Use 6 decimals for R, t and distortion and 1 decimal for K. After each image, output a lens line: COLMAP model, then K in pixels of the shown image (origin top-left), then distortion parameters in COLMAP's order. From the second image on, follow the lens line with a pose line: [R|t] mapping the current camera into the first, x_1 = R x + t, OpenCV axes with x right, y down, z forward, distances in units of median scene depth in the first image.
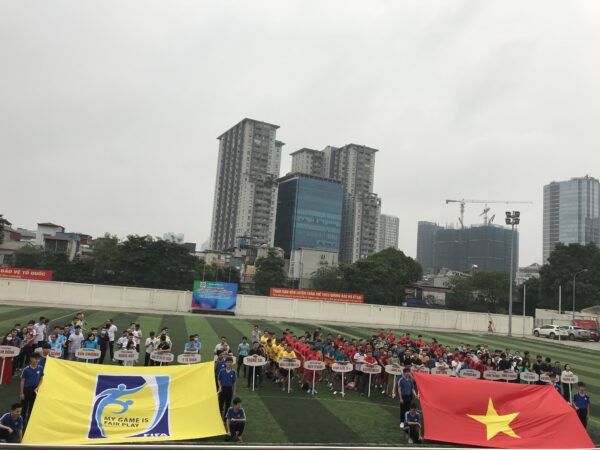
lens RADIAL K [[481.3, 0, 300.0], [0, 481.3, 225.0], [0, 0, 1]] dist [0.139757, -0.000681]
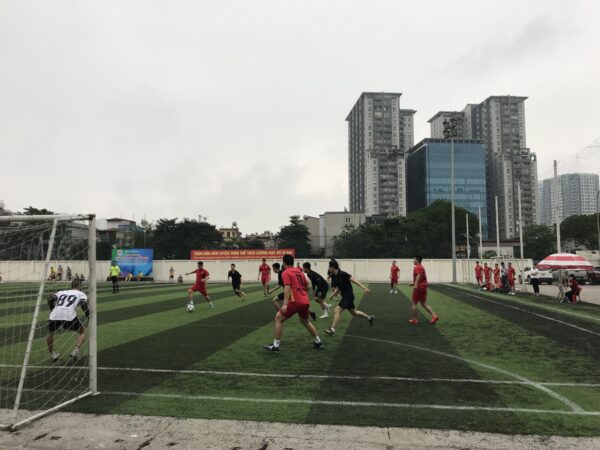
lens RADIAL K [[497.5, 0, 300.0], [0, 497.5, 225.0], [0, 0, 1]] dist [-0.002172, -0.004579]
pose [[0.923441, -0.114461, -0.366271, 0.099611], [0.123573, 0.992334, 0.001445, 0.020959], [0.363298, -0.046596, 0.930507, 0.033962]]
